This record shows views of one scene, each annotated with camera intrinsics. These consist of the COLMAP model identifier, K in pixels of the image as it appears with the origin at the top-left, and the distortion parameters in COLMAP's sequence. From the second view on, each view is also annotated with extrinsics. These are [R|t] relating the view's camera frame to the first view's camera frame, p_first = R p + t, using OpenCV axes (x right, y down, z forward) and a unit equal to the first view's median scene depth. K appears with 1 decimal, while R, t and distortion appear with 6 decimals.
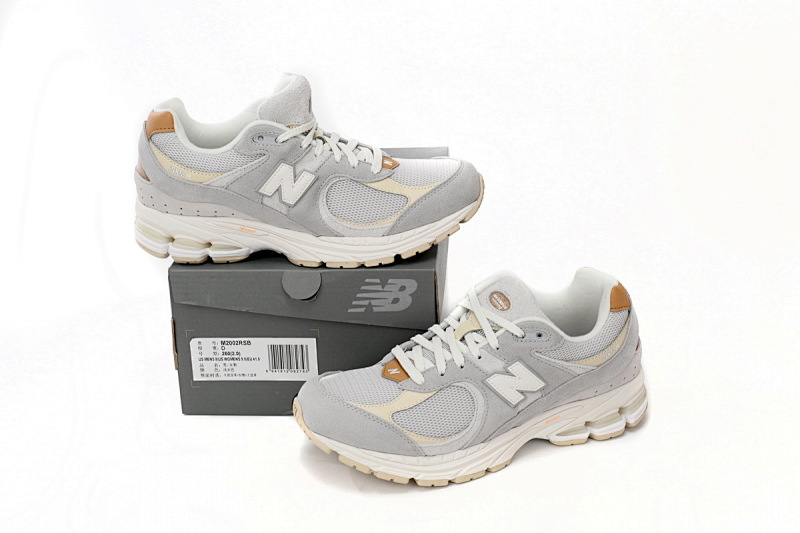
lens RADIAL K [[1050.9, 0, 406.3], [0, 1050.9, 266.0], [0, 0, 1]] dist [0.045364, 0.000000]
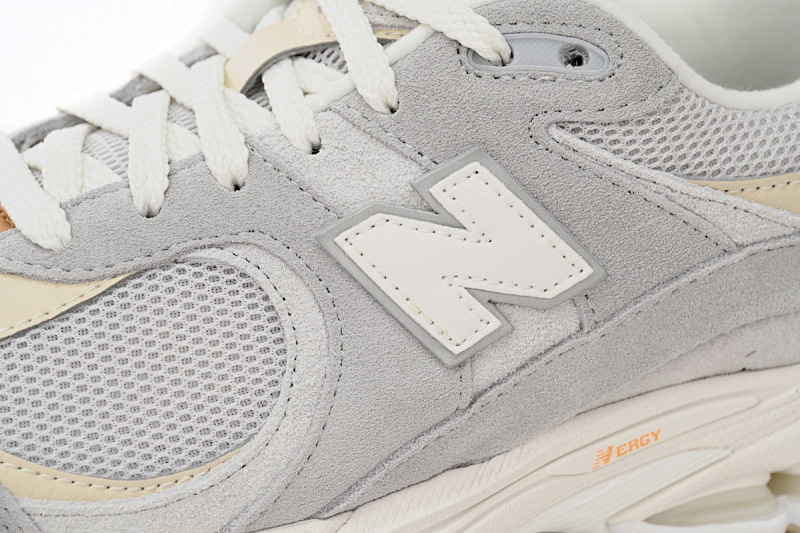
lens RADIAL K [[2711.7, 0, 399.7], [0, 2711.7, 266.0], [0, 0, 1]] dist [-0.270594, 0.000000]
pose [[0.999480, 0.031583, -0.006474, 0.093337], [-0.032003, 0.996226, -0.080681, 0.160737], [0.003901, 0.080847, 0.996719, 0.408554]]
